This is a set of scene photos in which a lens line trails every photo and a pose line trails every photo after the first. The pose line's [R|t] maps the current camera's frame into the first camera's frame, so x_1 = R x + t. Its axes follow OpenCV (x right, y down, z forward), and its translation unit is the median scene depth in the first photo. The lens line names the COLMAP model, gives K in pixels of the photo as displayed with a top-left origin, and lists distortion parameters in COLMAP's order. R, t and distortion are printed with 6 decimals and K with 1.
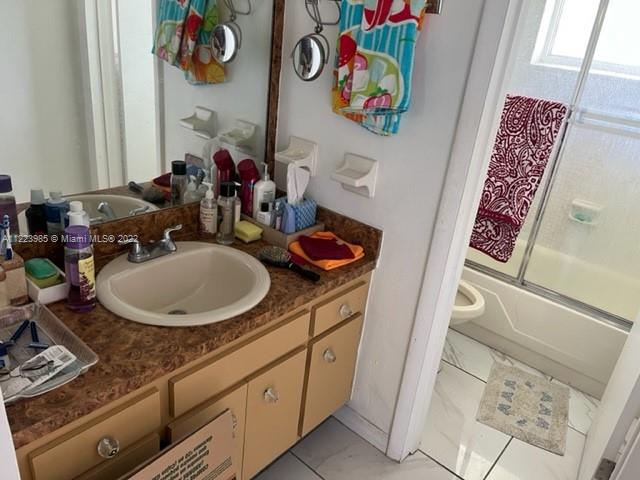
lens RADIAL K [[489.4, 0, 319.6], [0, 489.4, 240.8], [0, 0, 1]] dist [0.031794, -0.061723]
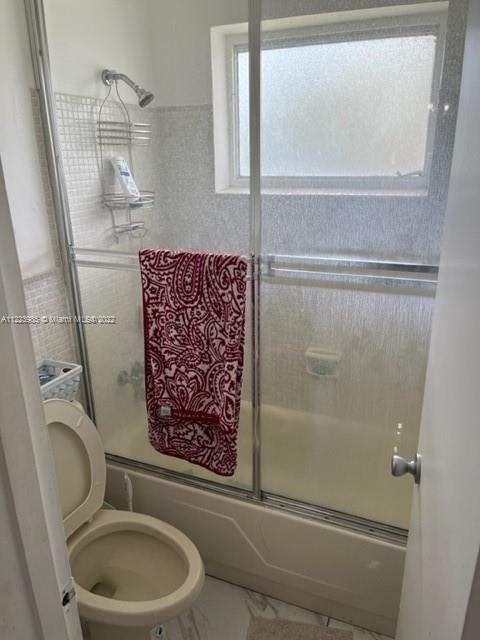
lens RADIAL K [[489.4, 0, 239.9], [0, 489.4, 319.2], [0, 0, 1]] dist [0.031794, -0.061723]
pose [[0.943031, -0.216412, 0.252703, 0.282720], [0.234157, 0.971290, -0.042018, -0.153238], [-0.236355, 0.098796, 0.966631, 0.319832]]
